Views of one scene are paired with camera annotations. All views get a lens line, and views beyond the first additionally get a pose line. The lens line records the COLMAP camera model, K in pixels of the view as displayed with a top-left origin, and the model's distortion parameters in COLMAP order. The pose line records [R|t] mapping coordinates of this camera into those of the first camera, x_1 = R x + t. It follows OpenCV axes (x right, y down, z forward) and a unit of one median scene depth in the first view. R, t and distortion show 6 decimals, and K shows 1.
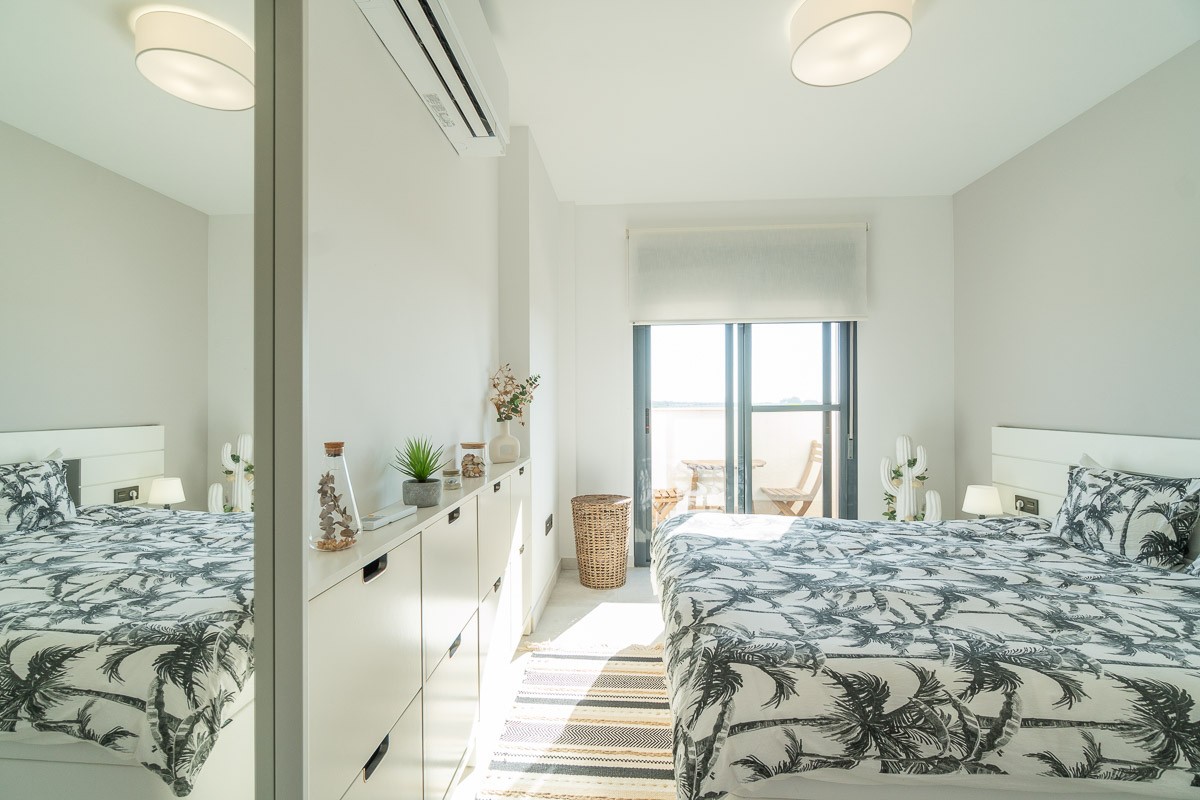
lens RADIAL K [[527.8, 0, 596.6], [0, 527.8, 406.0], [0, 0, 1]] dist [-0.000527, 0.000630]
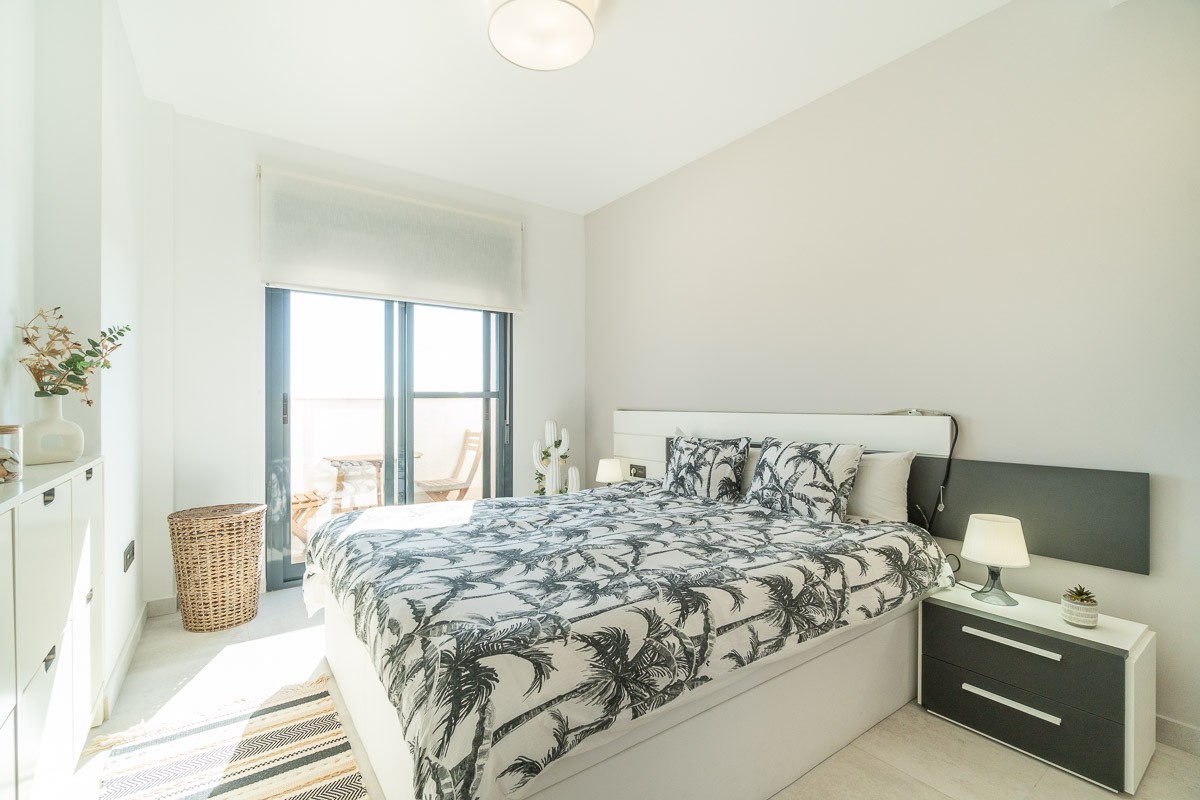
lens RADIAL K [[523.7, 0, 595.8], [0, 523.7, 405.1], [0, 0, 1]] dist [-0.004143, -0.000477]
pose [[0.775226, 0.001068, 0.631683, -0.087429], [0.001724, 0.999991, -0.003807, 0.057138], [-0.631682, 0.004041, 0.775217, 0.156801]]
